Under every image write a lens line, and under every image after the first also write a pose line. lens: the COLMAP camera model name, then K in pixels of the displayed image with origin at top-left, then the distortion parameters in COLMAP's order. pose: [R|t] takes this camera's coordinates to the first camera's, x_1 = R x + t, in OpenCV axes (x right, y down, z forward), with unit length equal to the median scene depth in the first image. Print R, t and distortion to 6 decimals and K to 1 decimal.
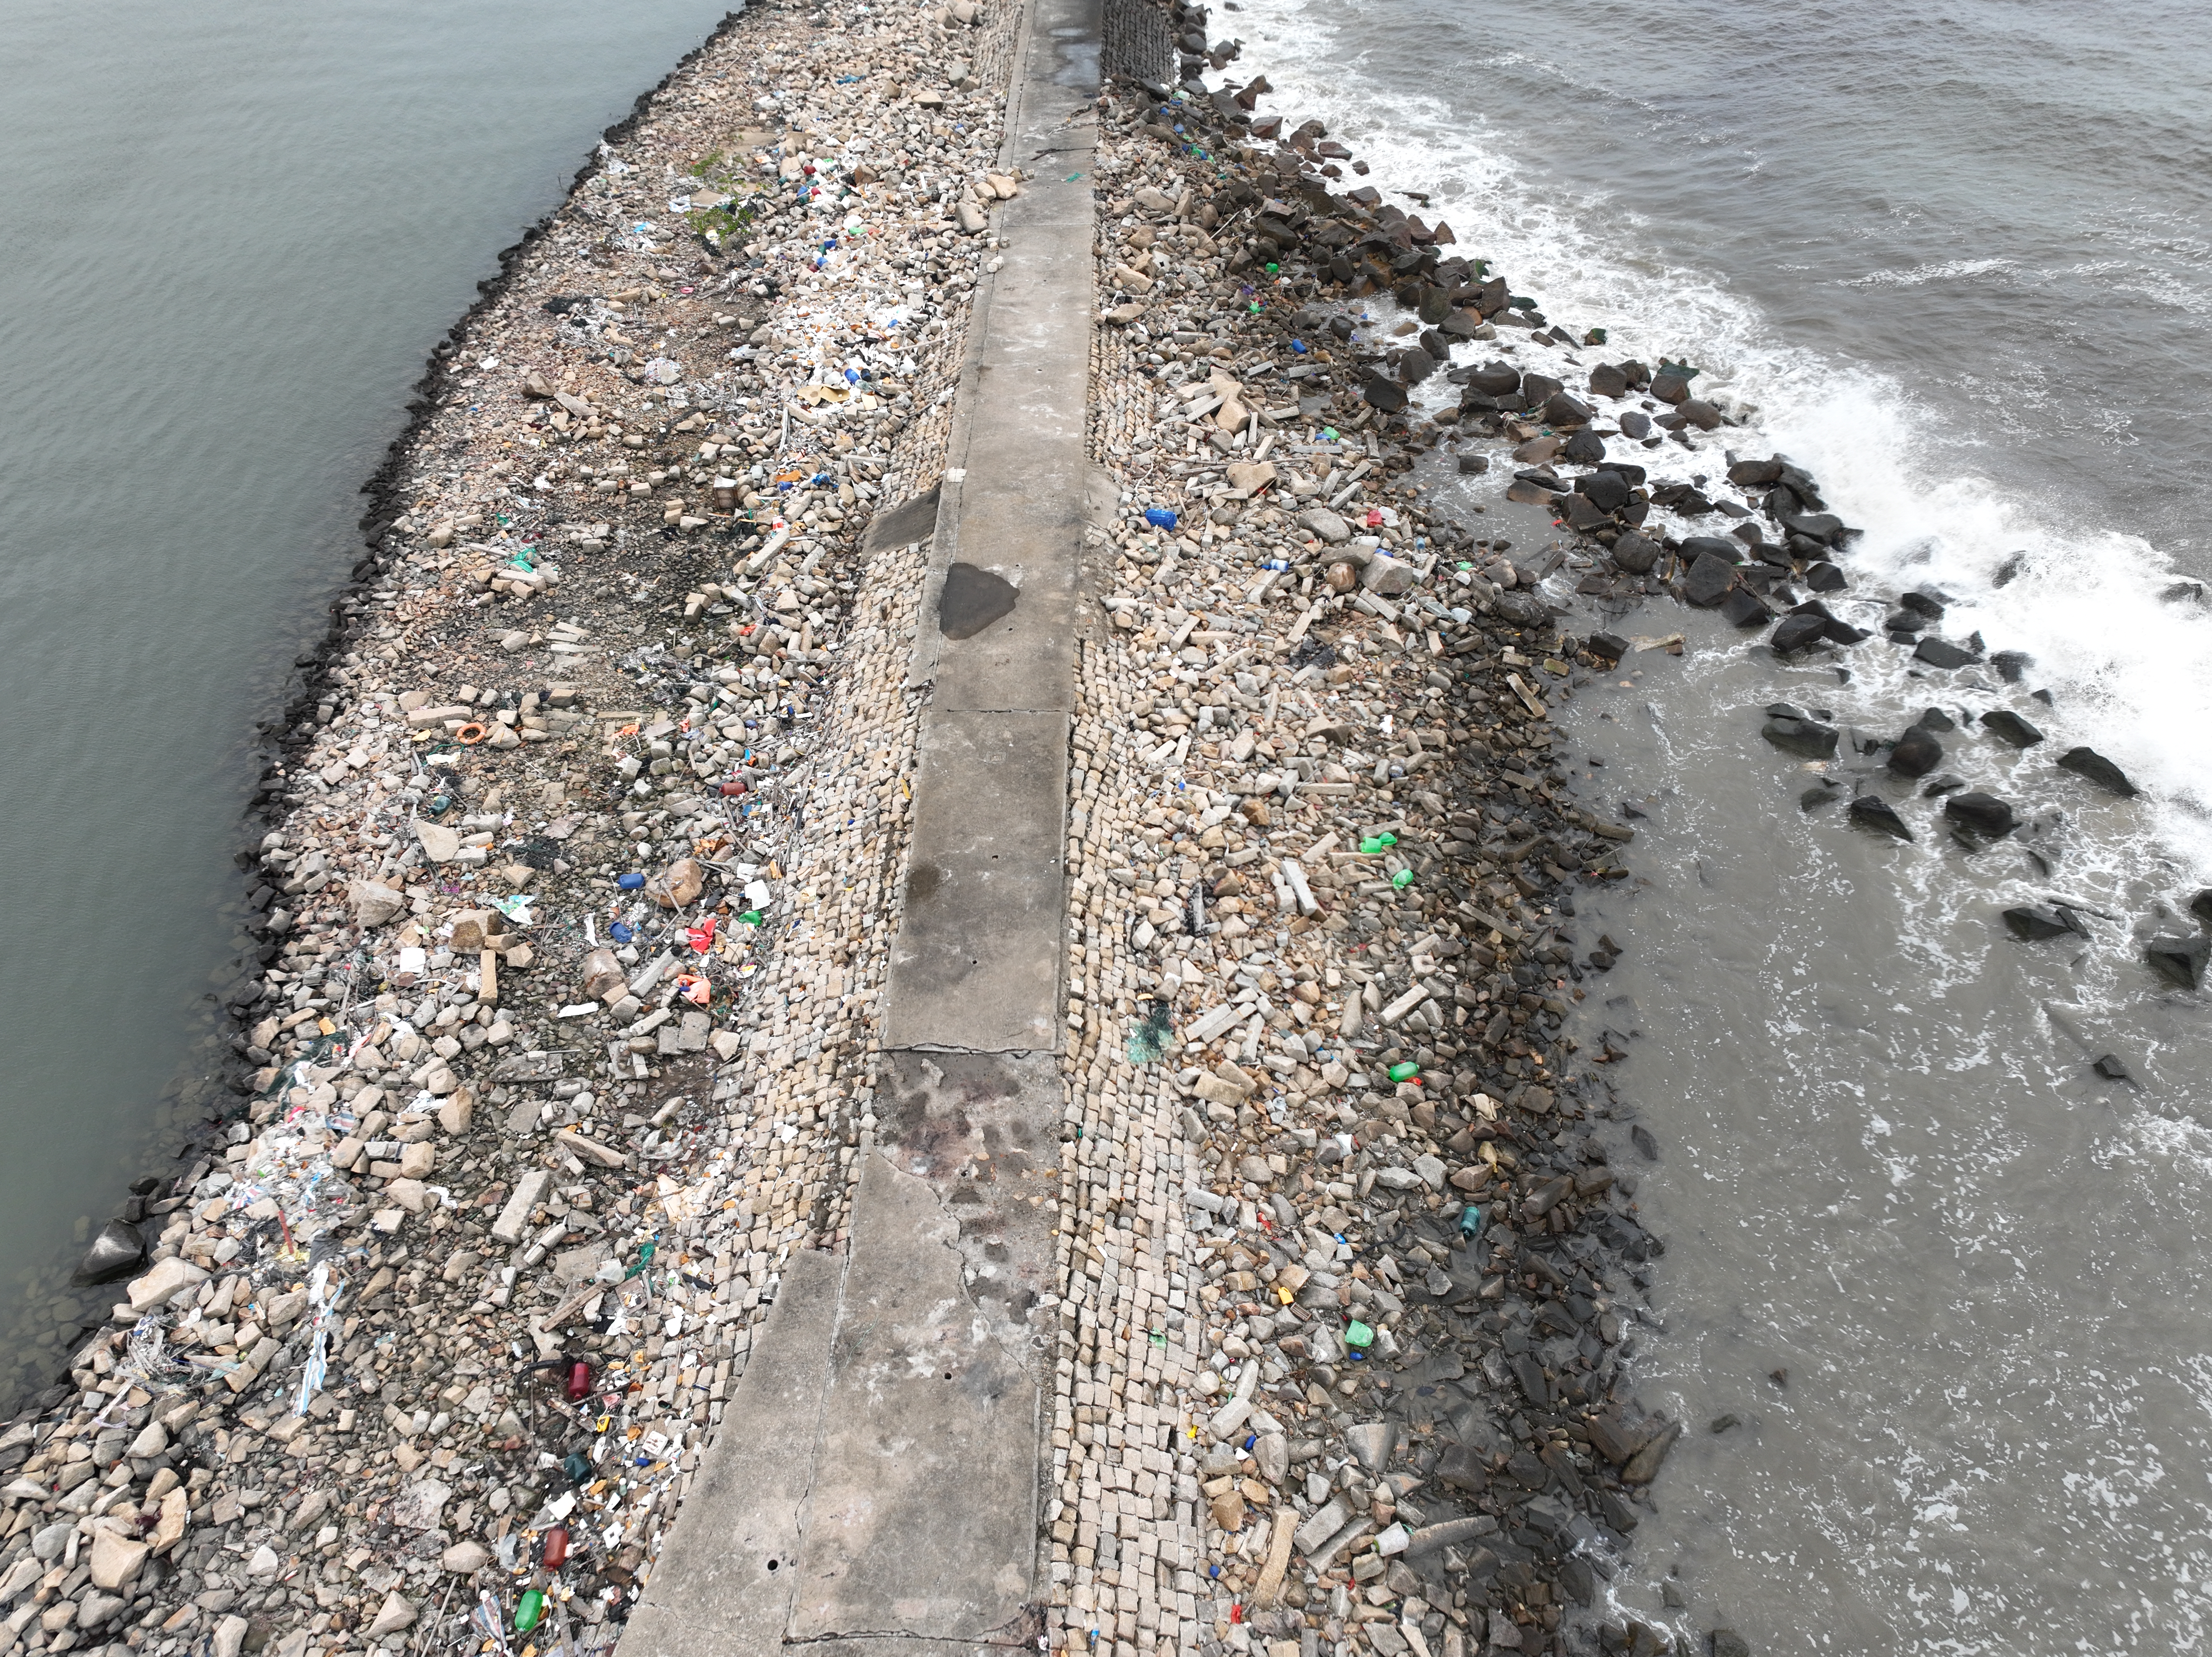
lens RADIAL K [[1535.9, 0, 1106.0], [0, 1535.9, 828.5], [0, 0, 1]] dist [-0.003774, 0.017953]
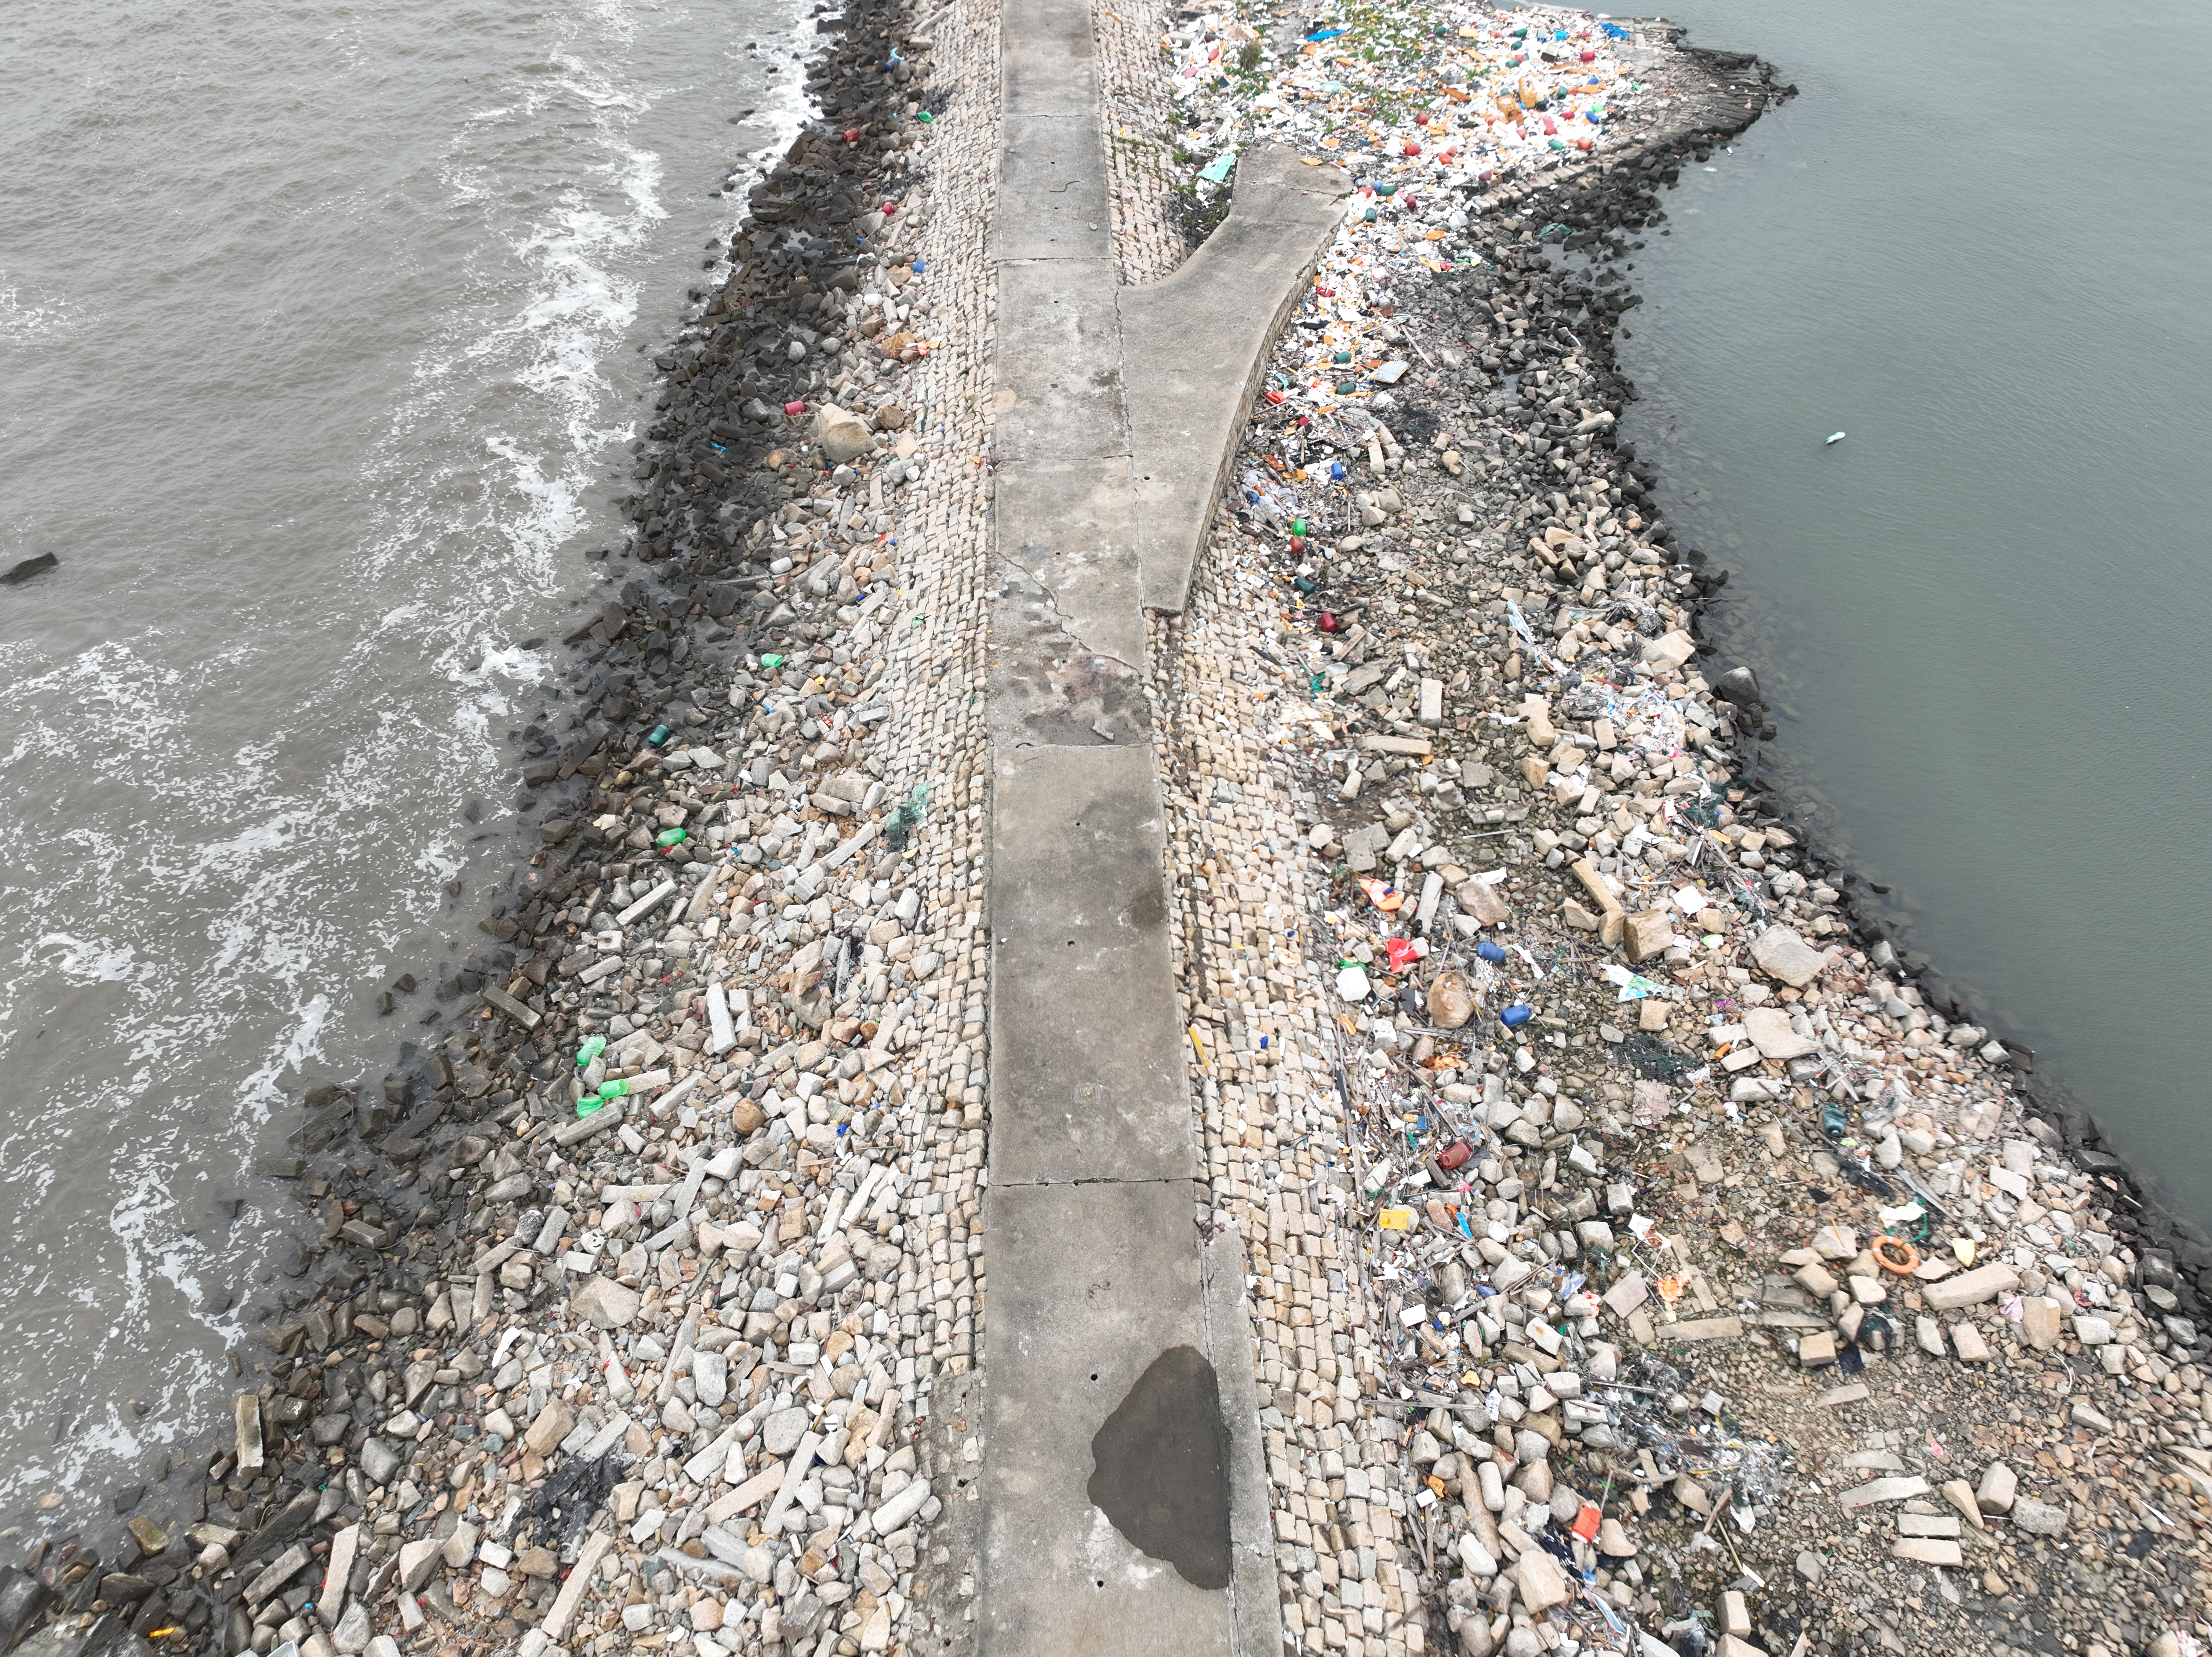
lens RADIAL K [[1535.9, 0, 1106.0], [0, 1535.9, 828.5], [0, 0, 1]] dist [-0.003774, 0.017953]
pose [[-0.998537, 0.047147, -0.026481, -0.082904], [-0.026977, -0.009929, 0.999587, -0.970026], [0.046864, 0.998839, 0.011187, 1.067471]]
